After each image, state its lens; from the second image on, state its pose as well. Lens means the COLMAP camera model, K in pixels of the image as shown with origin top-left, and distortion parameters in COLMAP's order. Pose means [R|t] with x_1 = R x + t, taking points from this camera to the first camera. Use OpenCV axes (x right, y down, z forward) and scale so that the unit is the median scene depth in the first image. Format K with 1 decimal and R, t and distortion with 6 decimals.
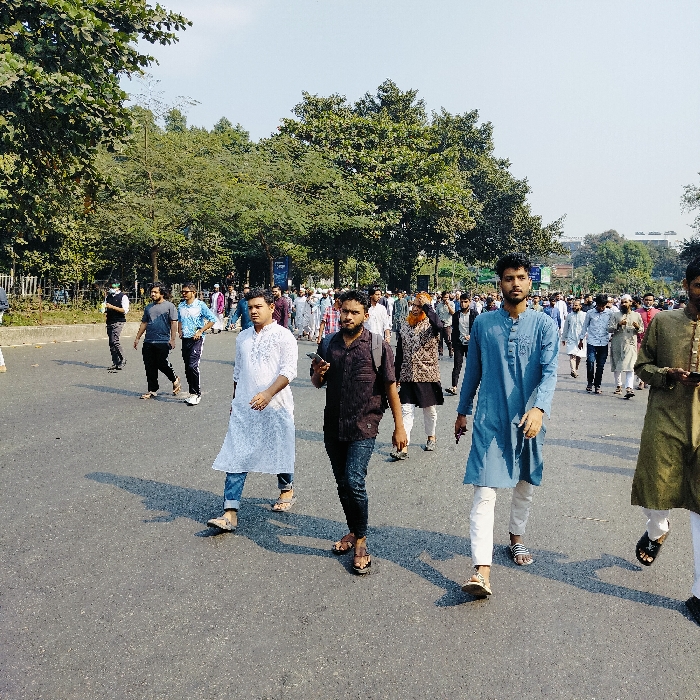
lens RADIAL K [[704.7, 0, 348.0], [0, 704.7, 348.7], [0, 0, 1]] dist [0.065208, 0.000000]
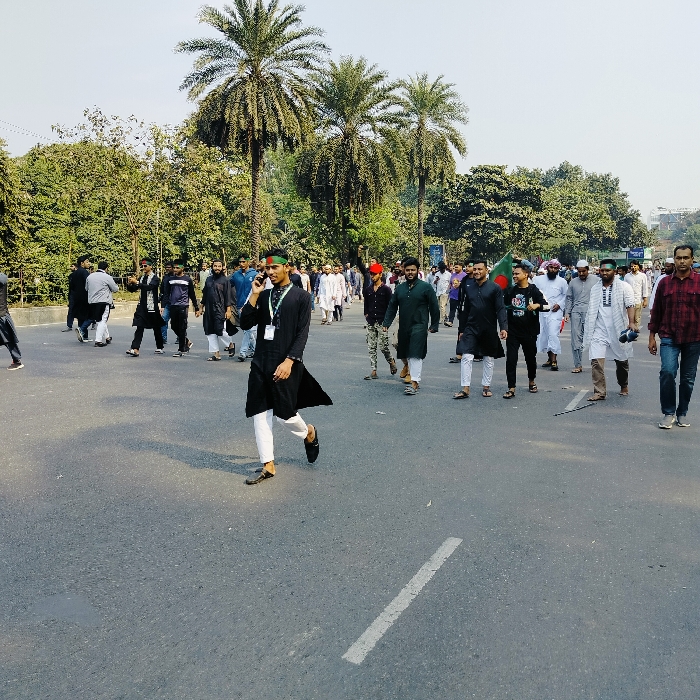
lens RADIAL K [[739.0, 0, 352.8], [0, 739.0, 355.4], [0, 0, 1]] dist [0.057074, 0.000000]
pose [[0.994786, -0.020088, -0.099987, -0.315151], [0.023286, 0.999251, 0.030921, 0.079776], [0.099291, -0.033089, 0.994508, -1.070083]]
